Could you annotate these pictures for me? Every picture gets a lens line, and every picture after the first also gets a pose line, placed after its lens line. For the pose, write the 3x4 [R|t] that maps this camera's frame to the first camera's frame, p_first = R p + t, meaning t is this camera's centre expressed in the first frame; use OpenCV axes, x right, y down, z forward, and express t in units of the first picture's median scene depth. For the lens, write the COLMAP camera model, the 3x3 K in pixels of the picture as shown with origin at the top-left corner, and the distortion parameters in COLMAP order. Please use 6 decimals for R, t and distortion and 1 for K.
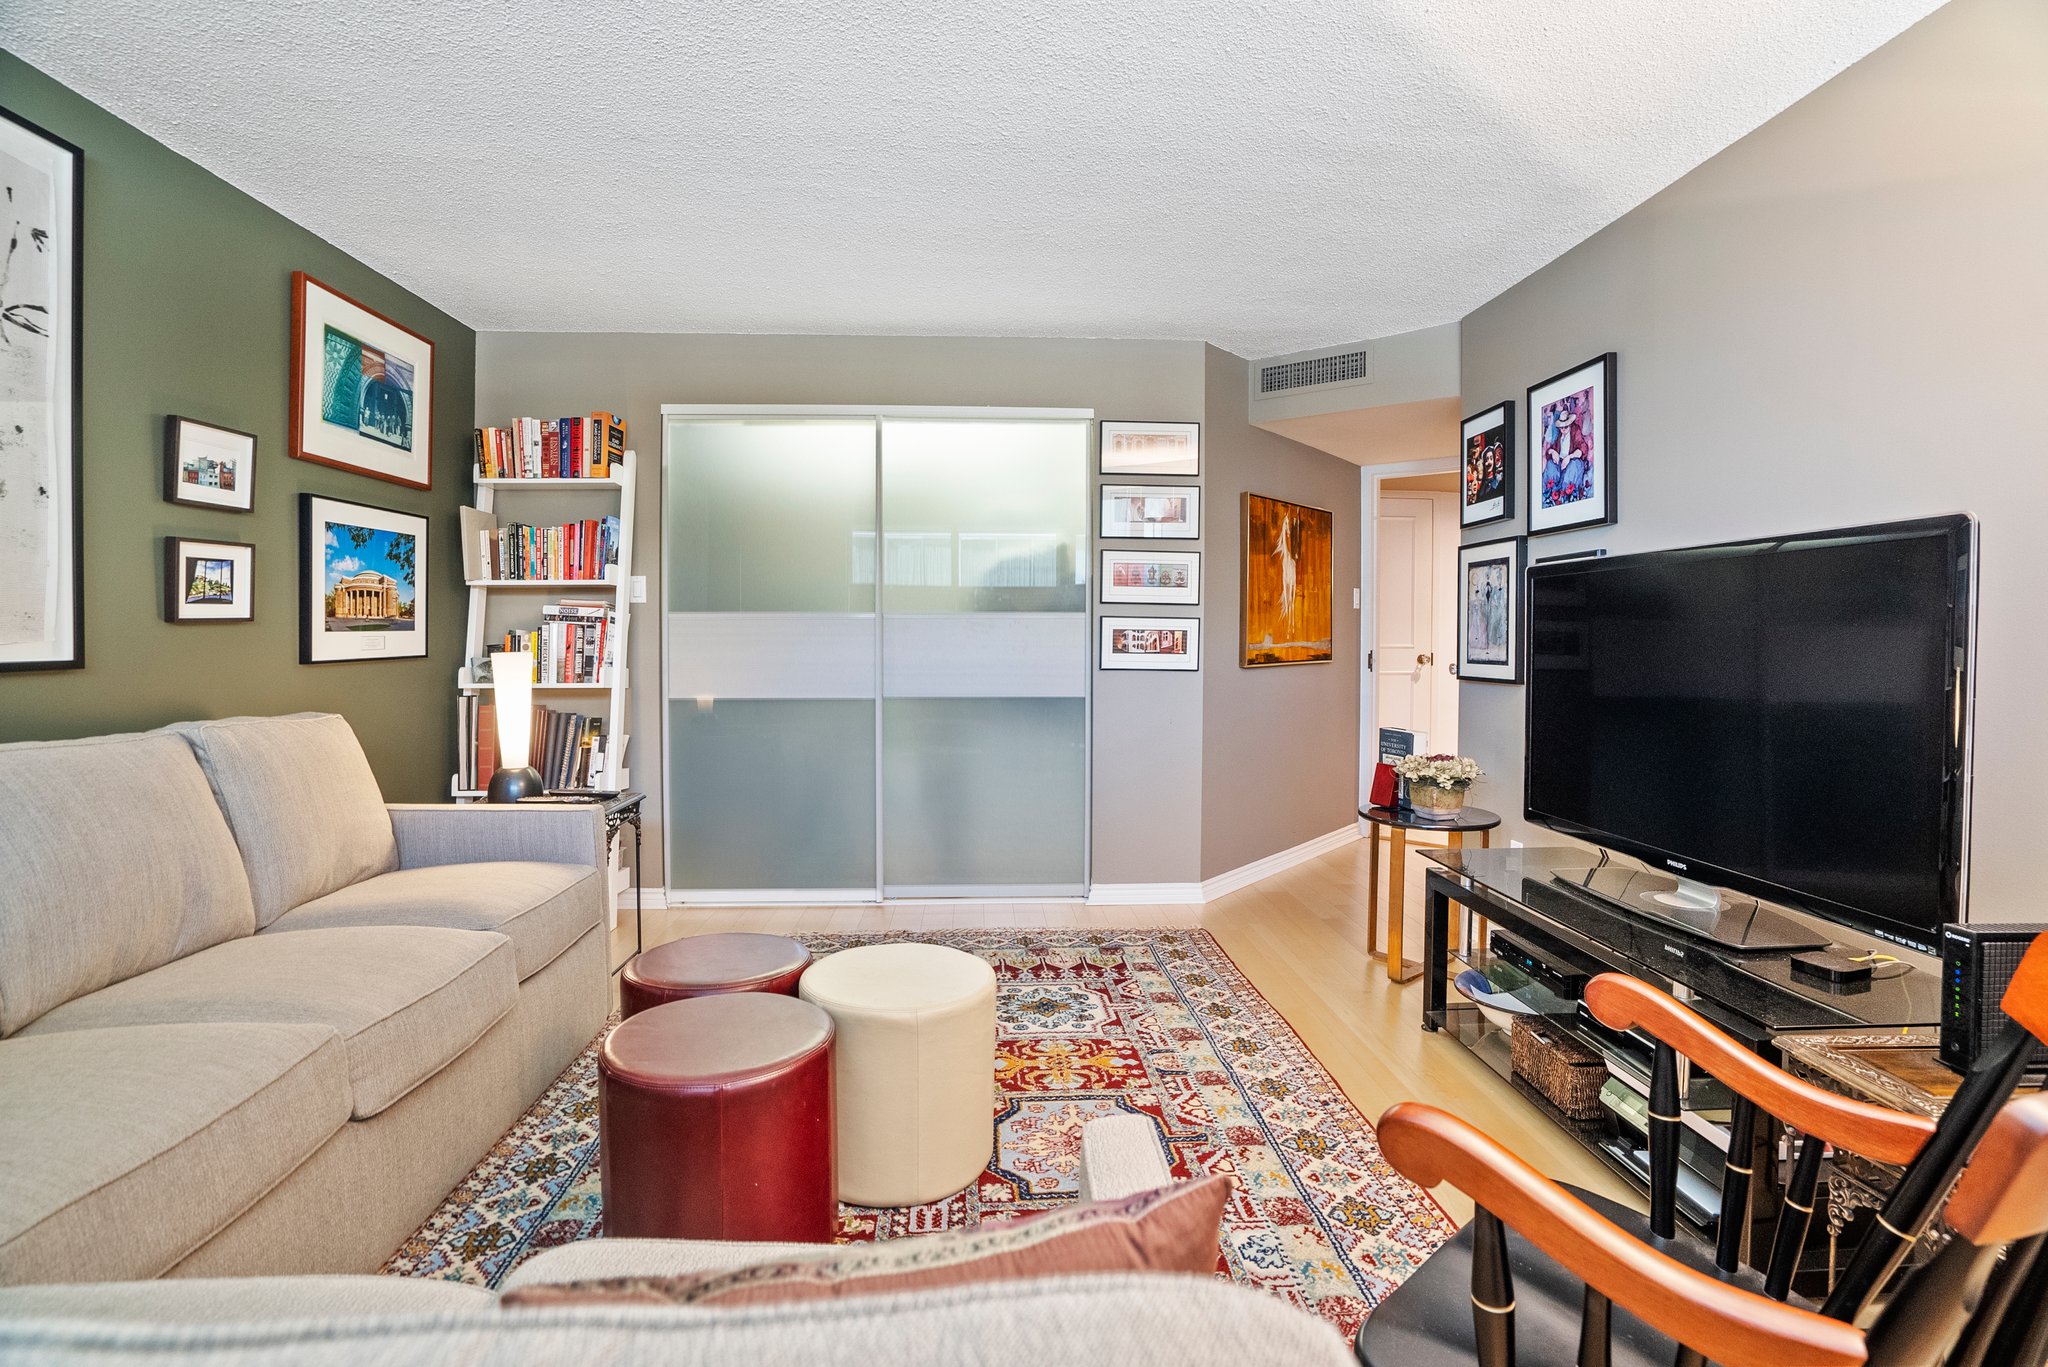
lens RADIAL K [[963.6, 0, 1018.1], [0, 963.6, 655.5], [0, 0, 1]] dist [-0.043378, 0.015841]
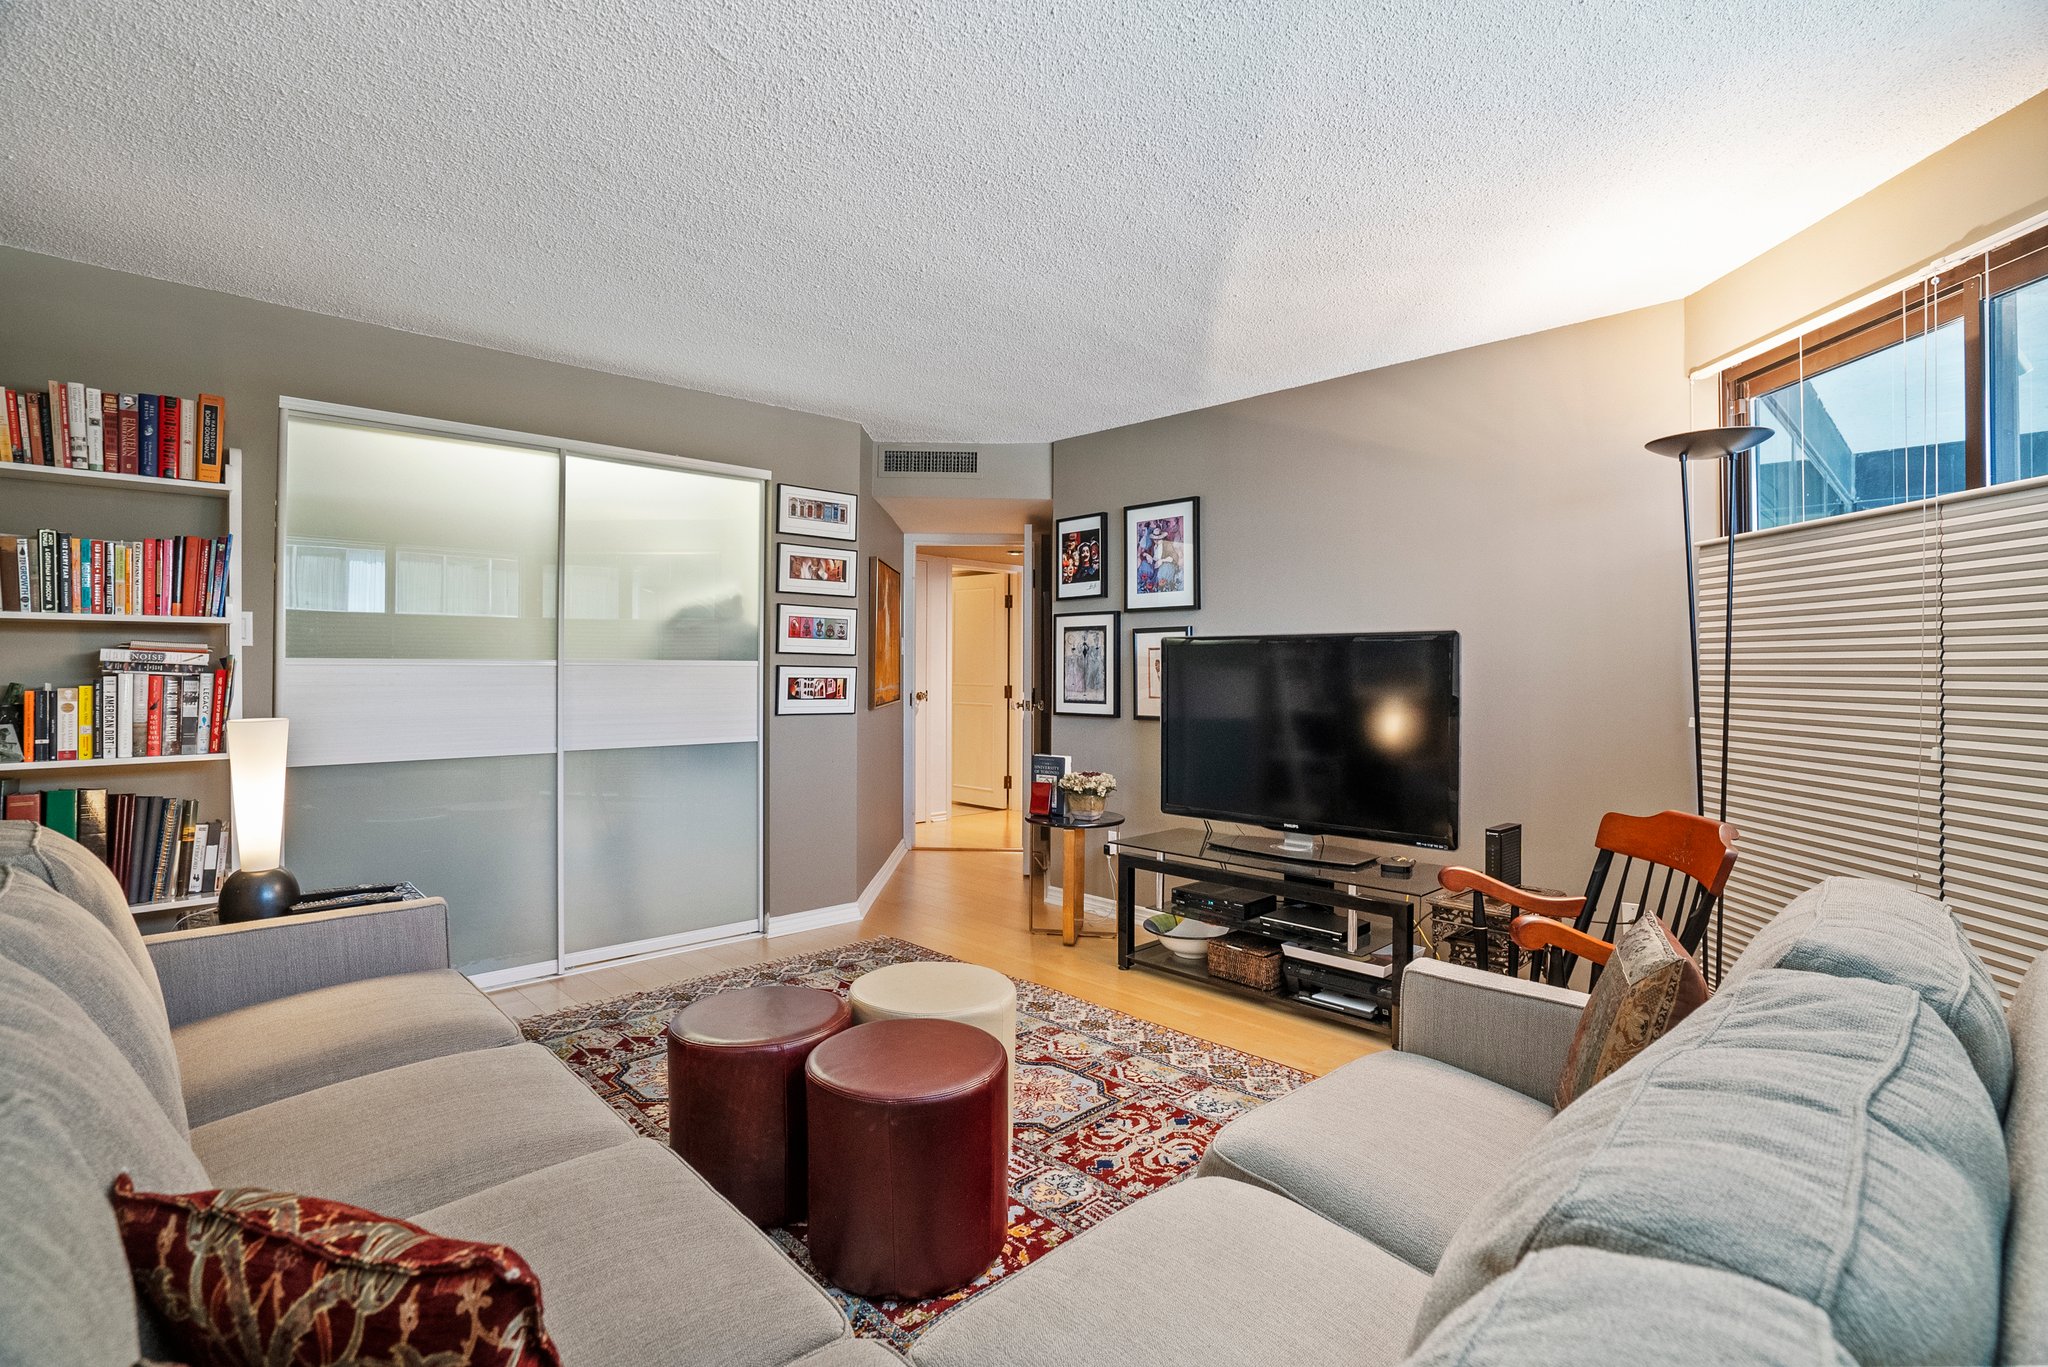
lens RADIAL K [[963.6, 0, 1019.5], [0, 963.6, 677.2], [0, 0, 1]] dist [-0.043378, 0.015841]
pose [[0.760308, -0.004970, 0.649544, -0.502706], [0.011870, 0.999910, -0.006243, -0.022132], [-0.649454, 0.012457, 0.760298, 0.022732]]
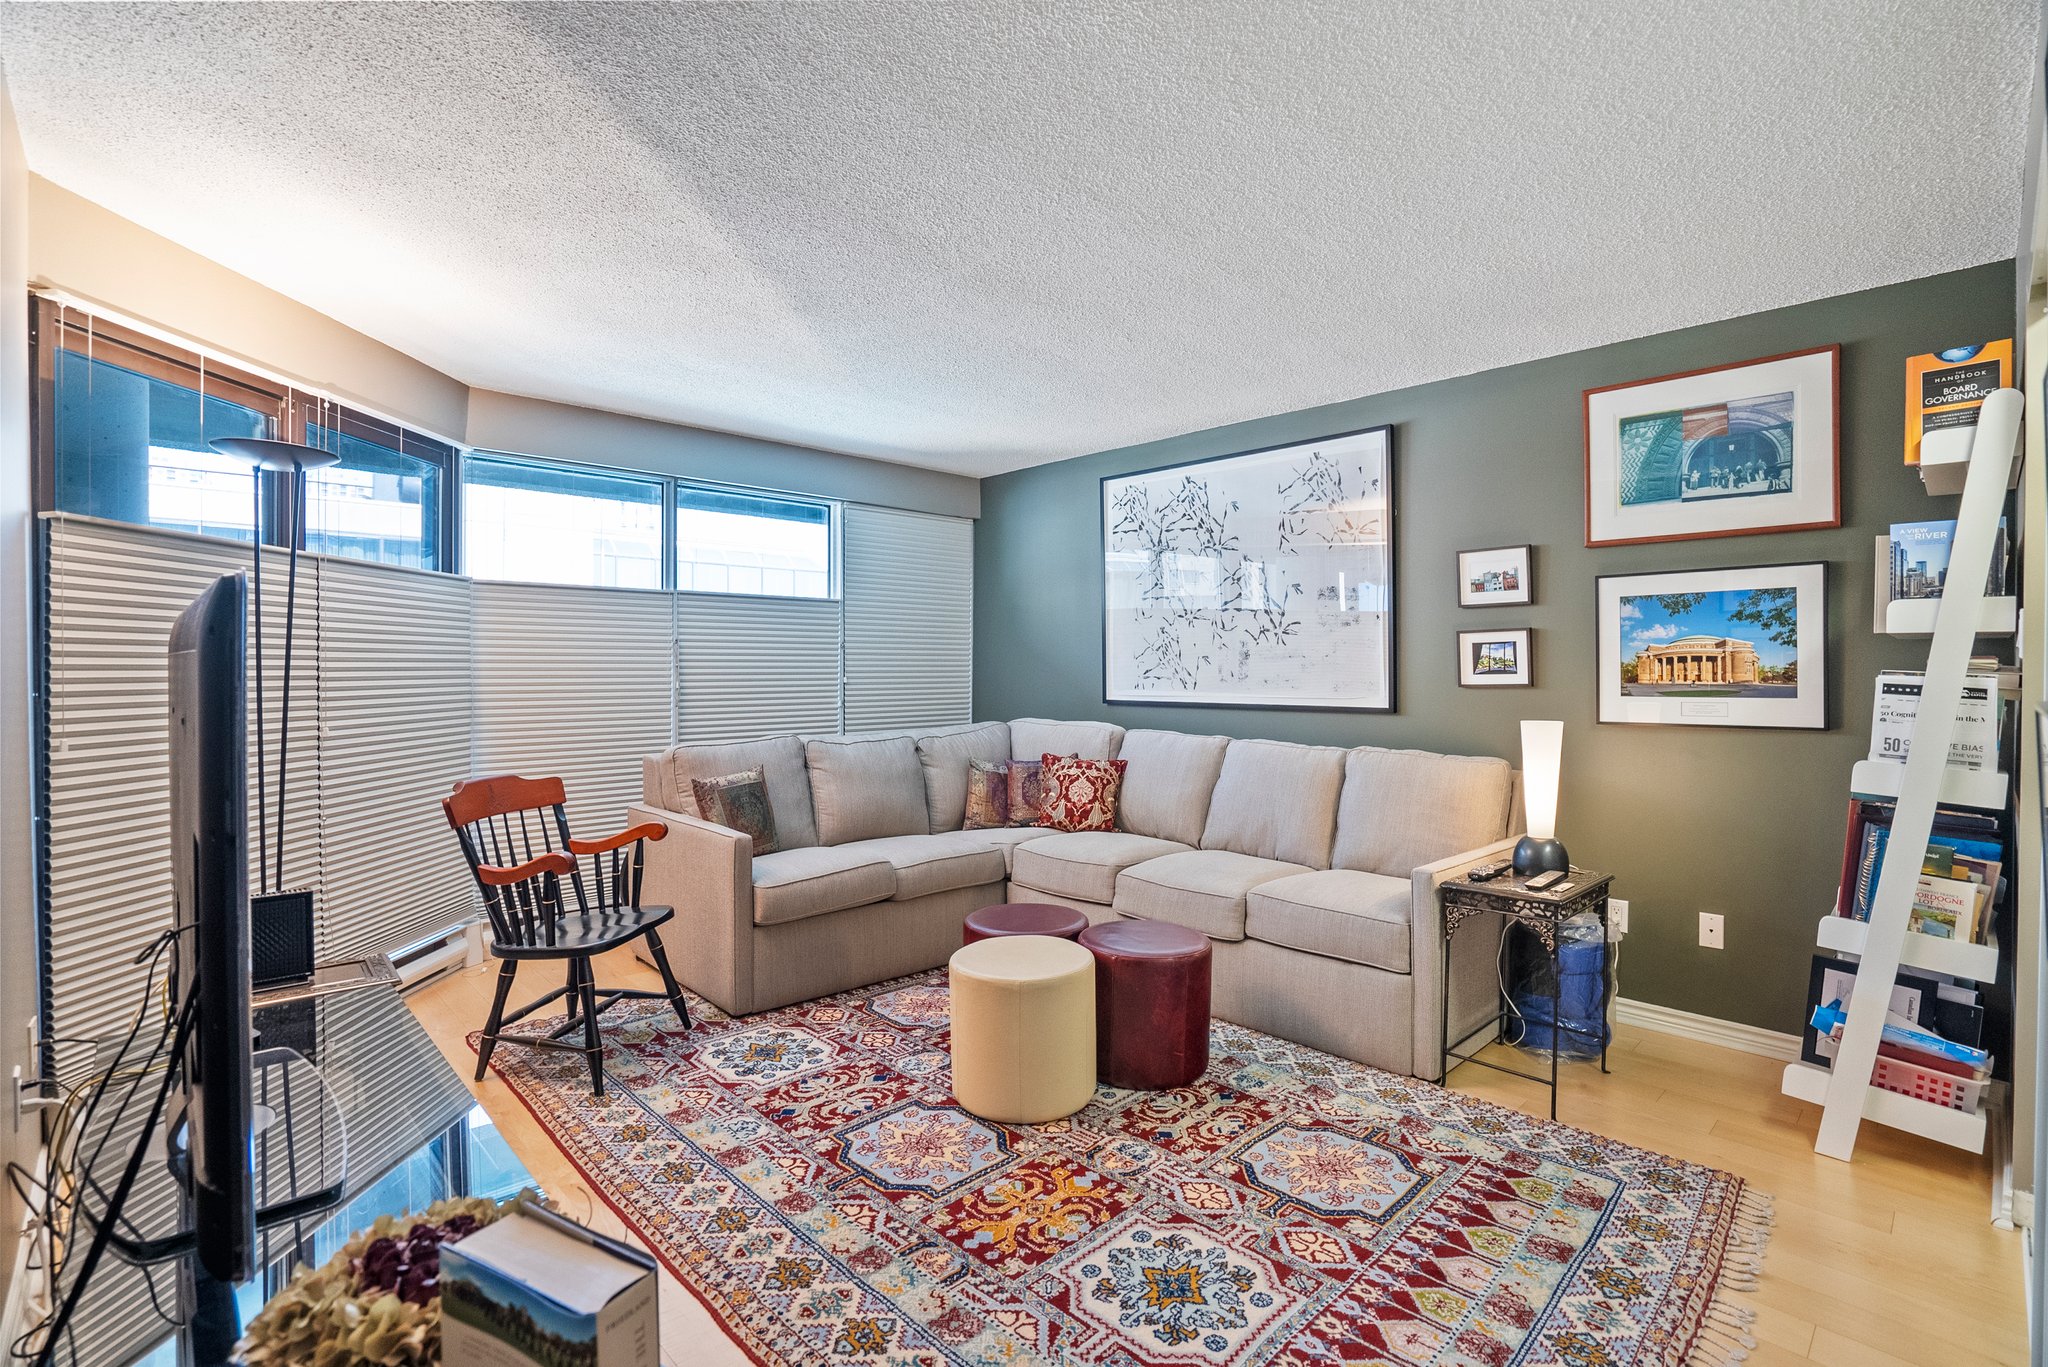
lens RADIAL K [[963.6, 0, 1030.4], [0, 963.6, 668.6], [0, 0, 1]] dist [-0.043378, 0.015841]
pose [[-0.751721, -0.002352, -0.659477, 0.474772], [-0.017868, 0.999699, 0.016801, -0.058348], [0.659239, 0.024413, -0.751537, 1.260238]]
